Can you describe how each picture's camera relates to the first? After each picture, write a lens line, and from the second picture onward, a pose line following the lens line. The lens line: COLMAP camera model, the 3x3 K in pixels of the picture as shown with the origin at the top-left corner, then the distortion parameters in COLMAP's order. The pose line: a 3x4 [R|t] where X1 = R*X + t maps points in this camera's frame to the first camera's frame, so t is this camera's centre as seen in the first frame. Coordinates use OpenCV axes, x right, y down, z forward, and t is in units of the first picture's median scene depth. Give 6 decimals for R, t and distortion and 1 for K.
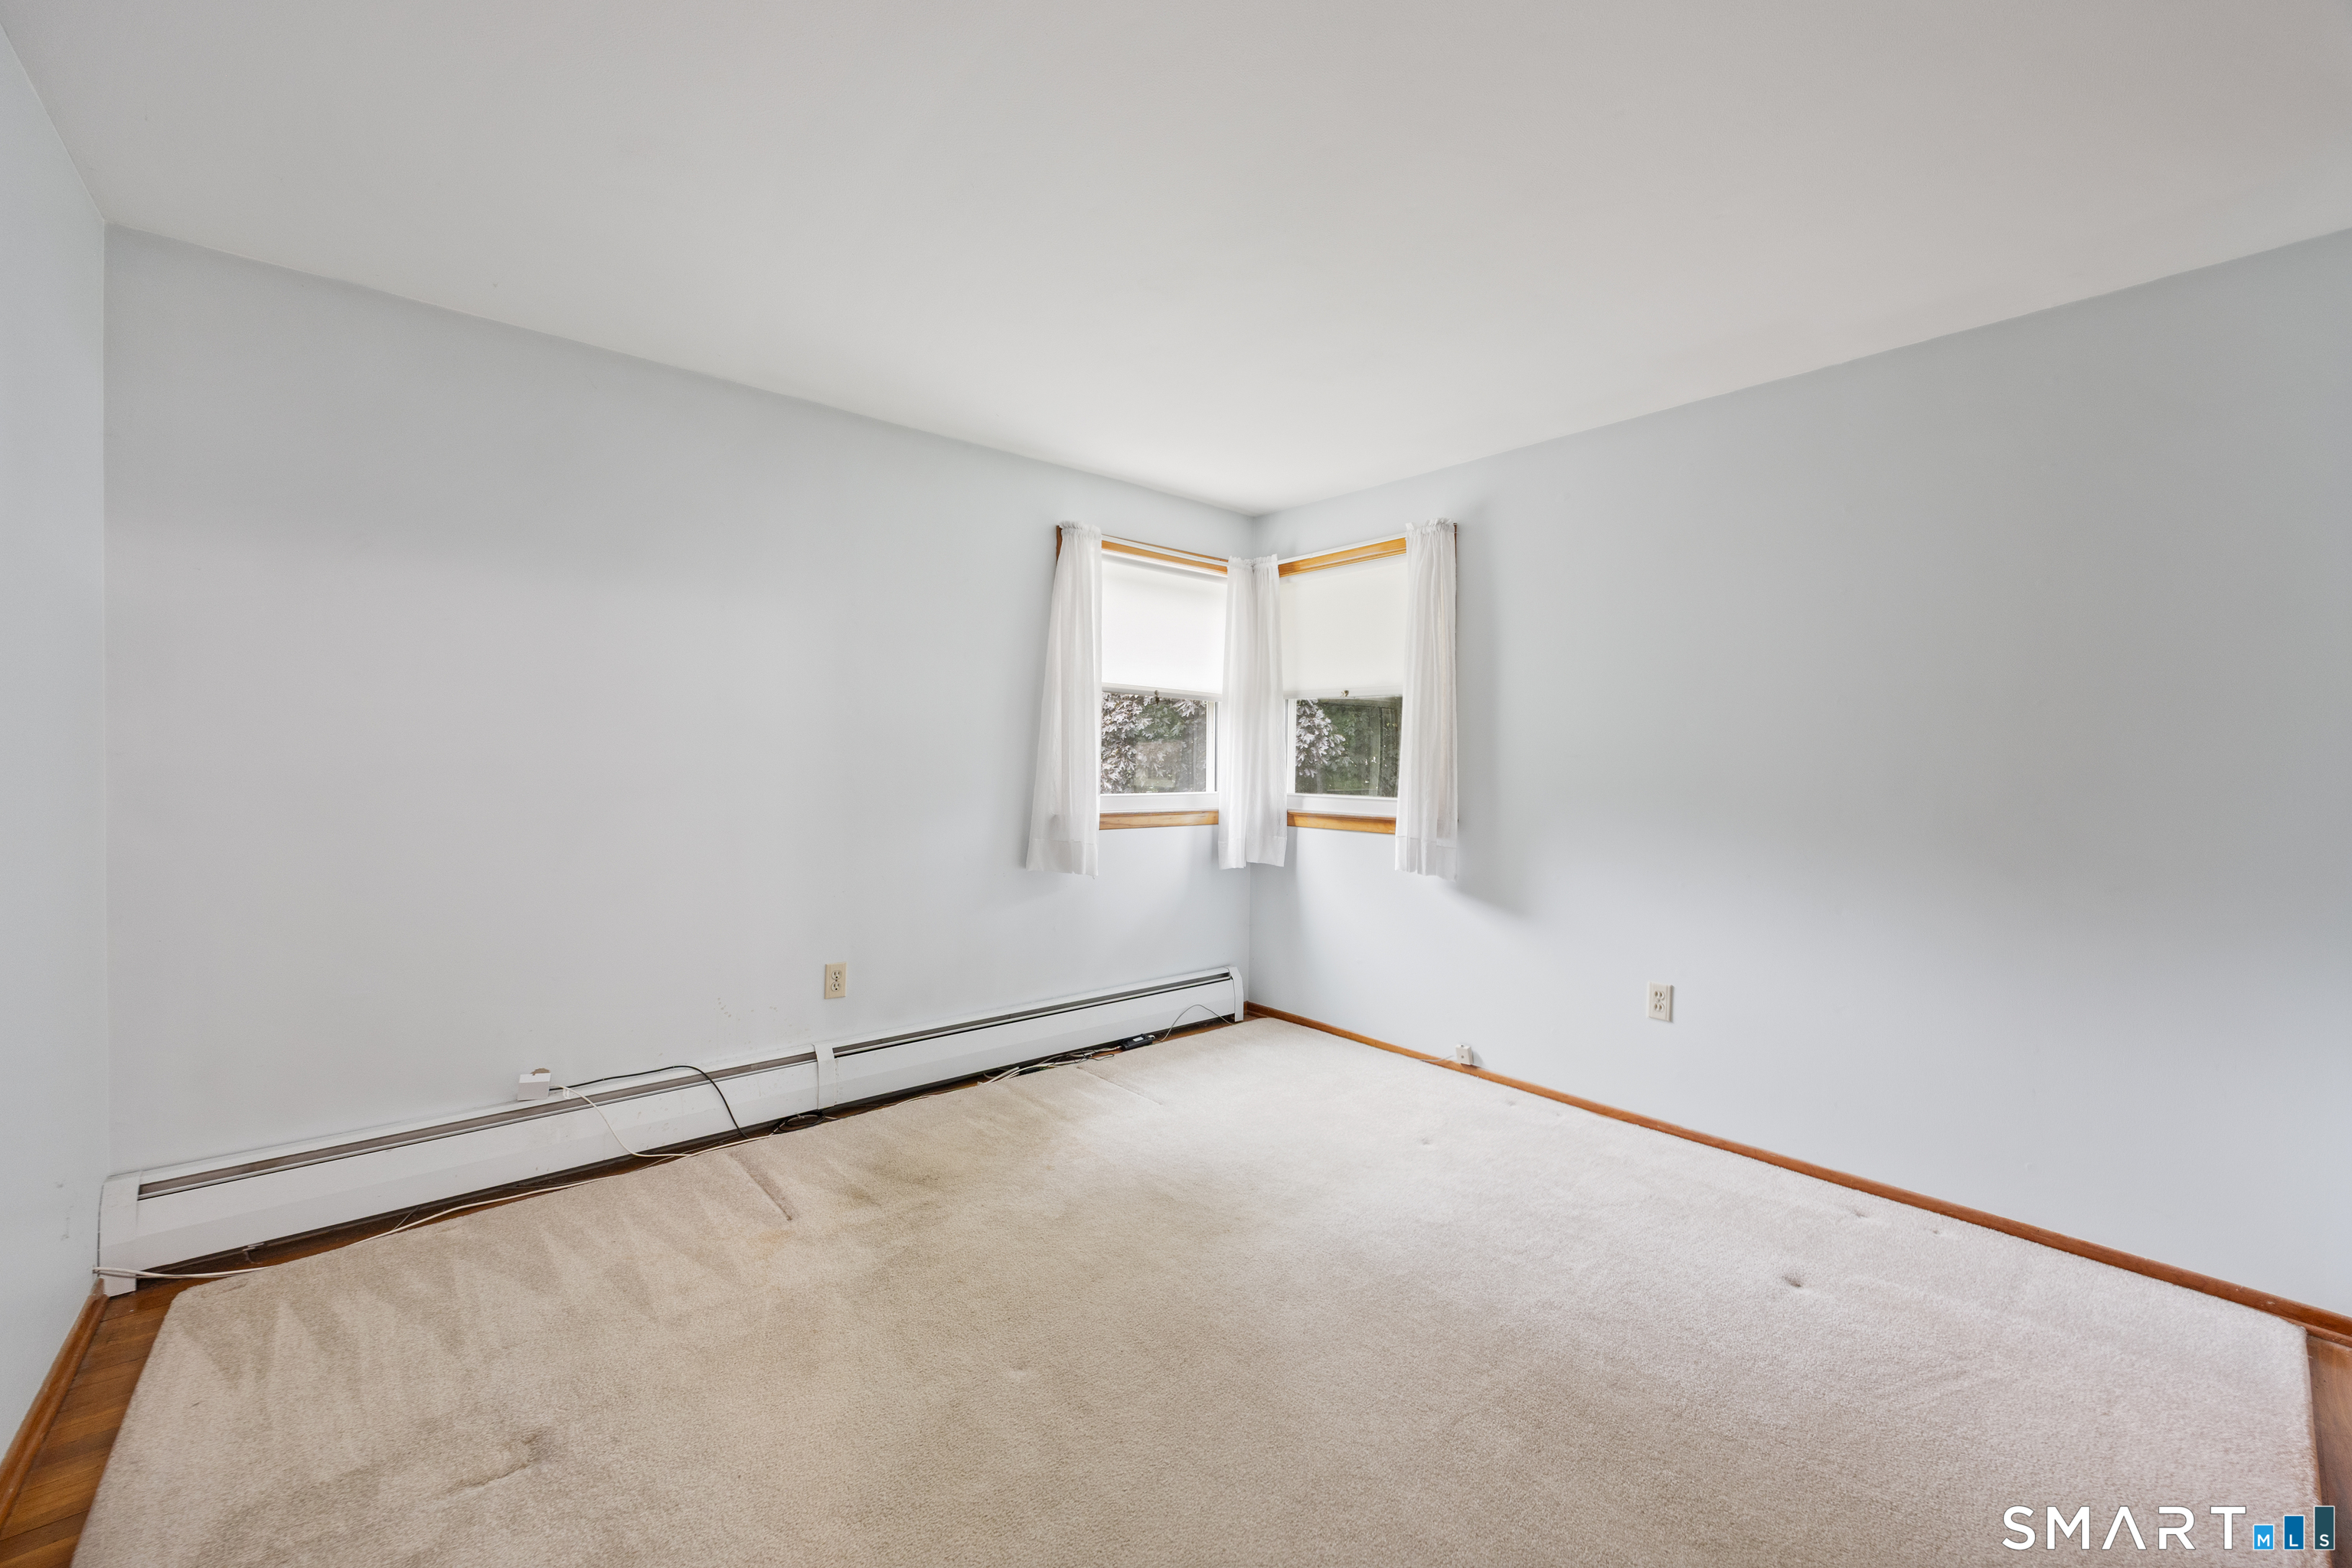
lens RADIAL K [[931.0, 0, 1170.6], [0, 931.0, 752.1], [0, 0, 1]] dist [0.000068, 0.000565]
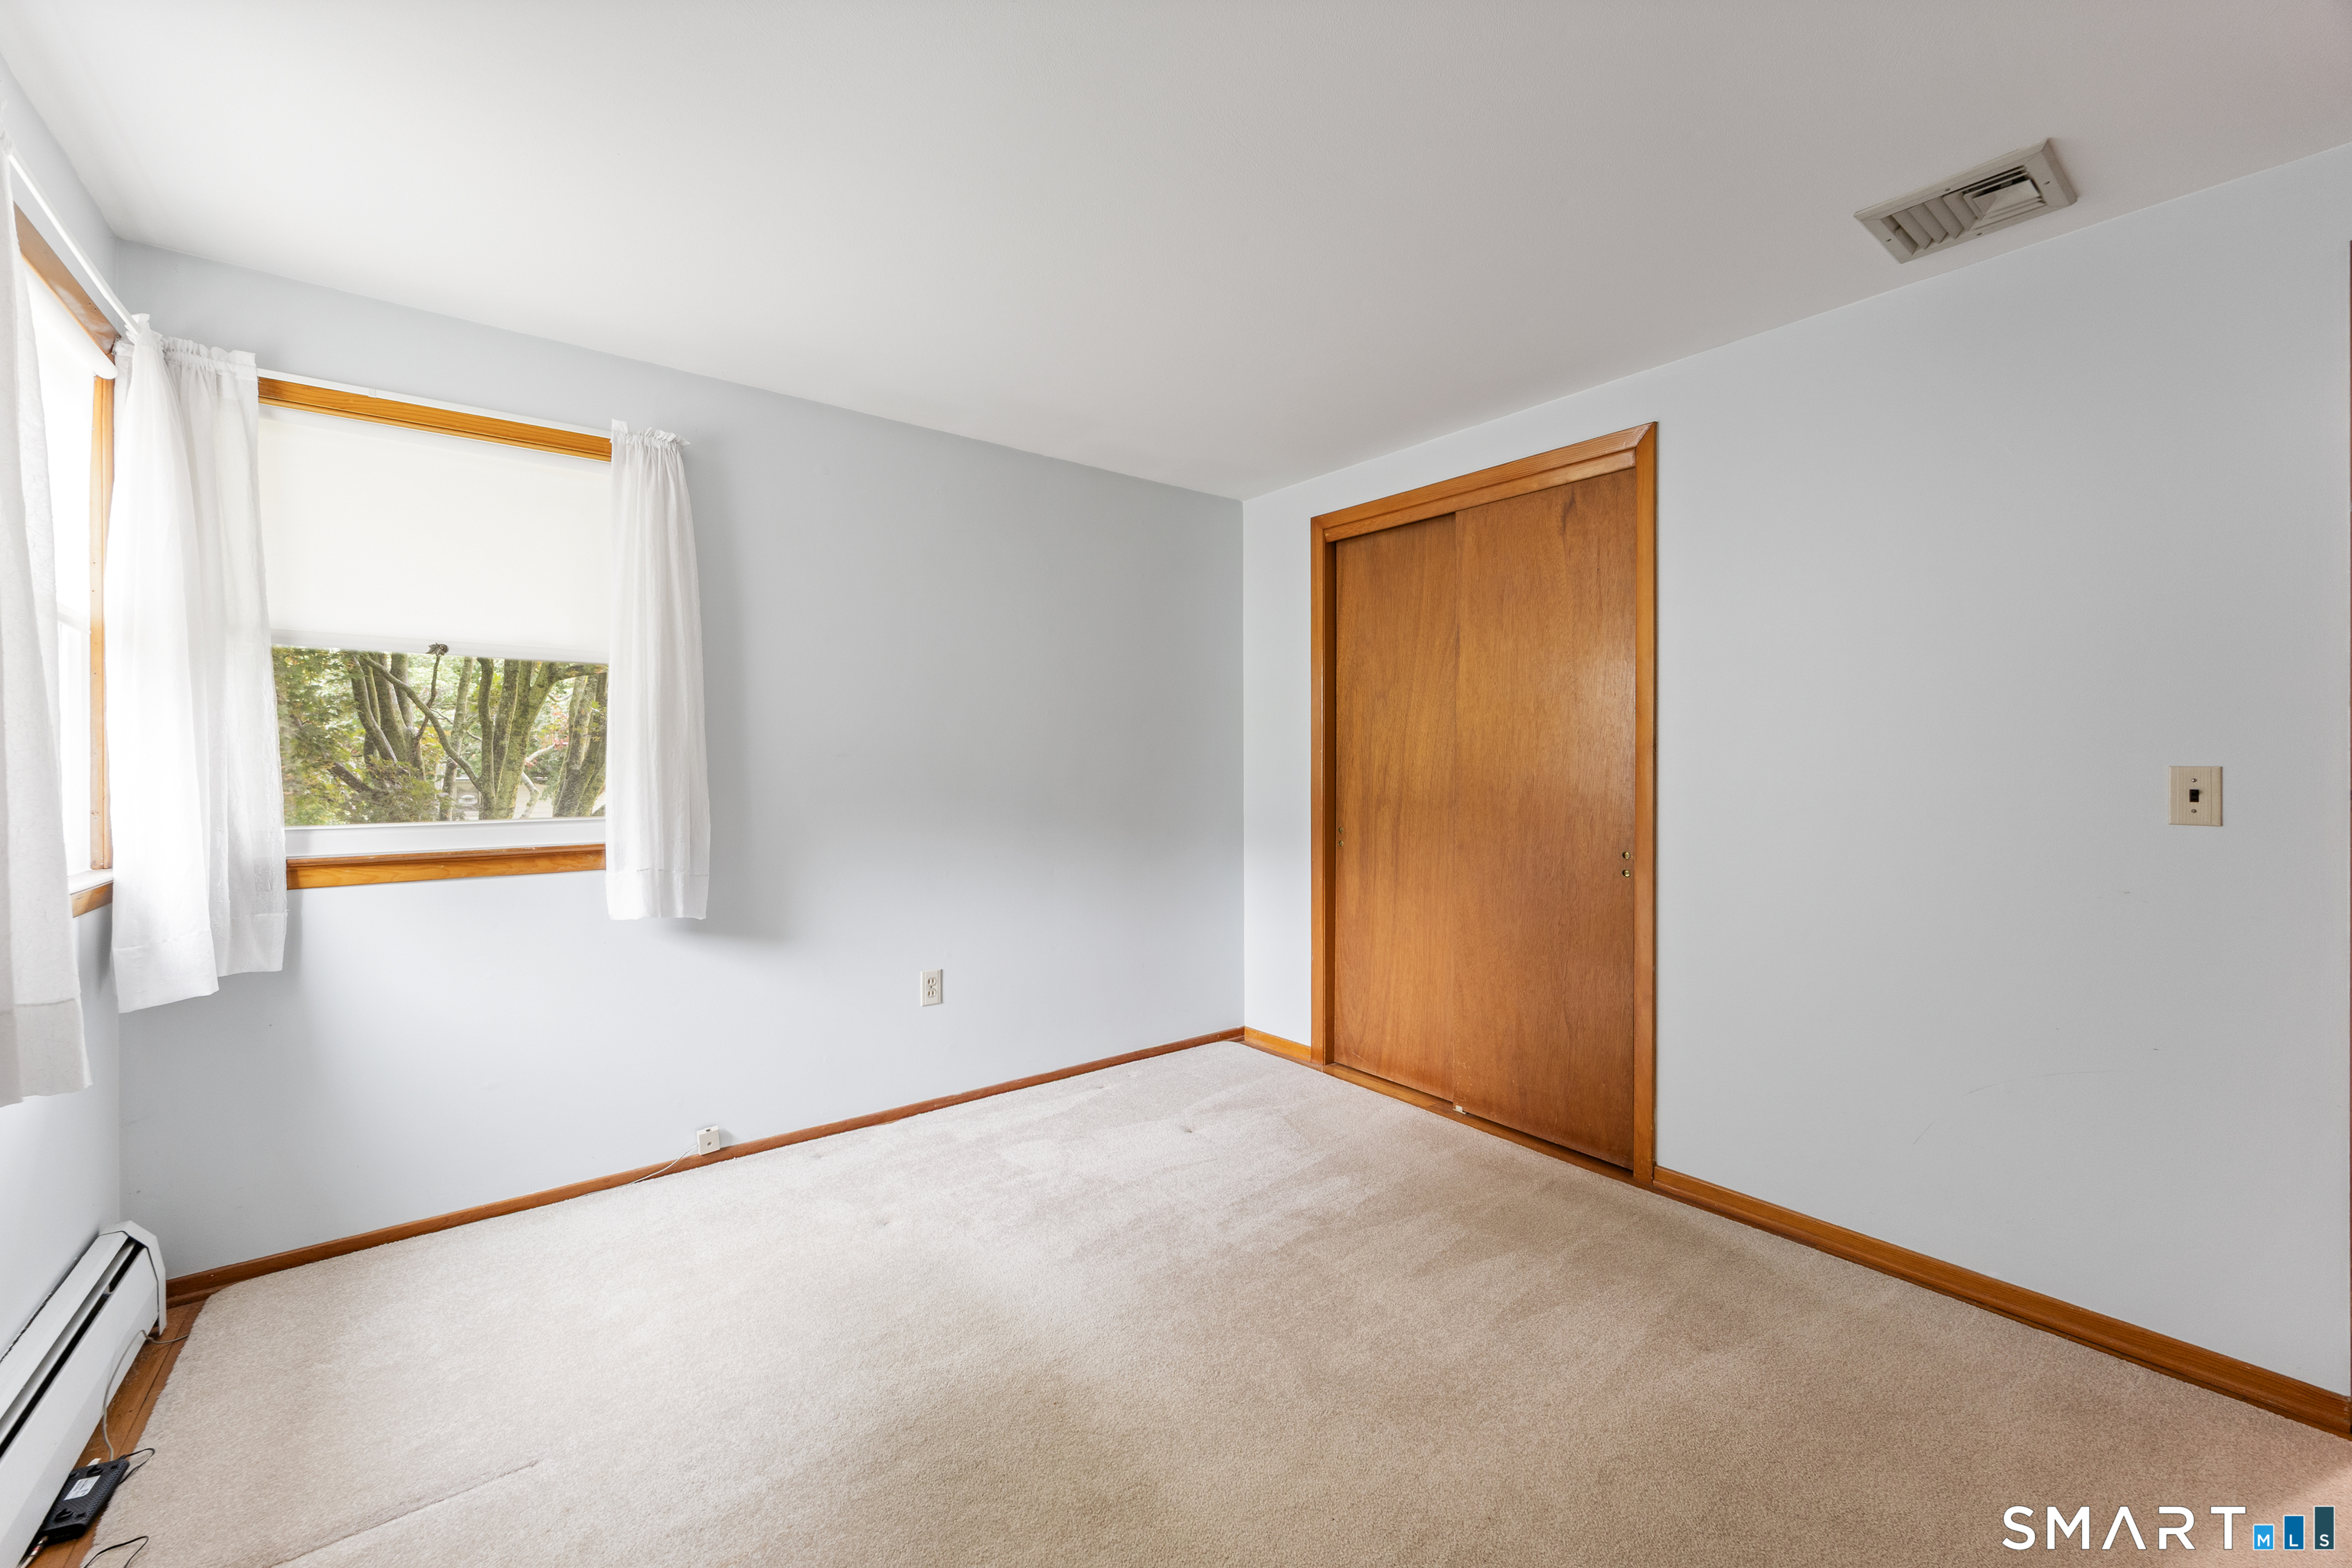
lens RADIAL K [[931.0, 0, 1170.6], [0, 931.0, 752.1], [0, 0, 1]] dist [0.000068, 0.000565]
pose [[0.051958, 0.000465, 0.998649, -0.418205], [-0.007606, 0.999971, -0.000070, -0.000941], [-0.998620, -0.007592, 0.051960, 0.548074]]
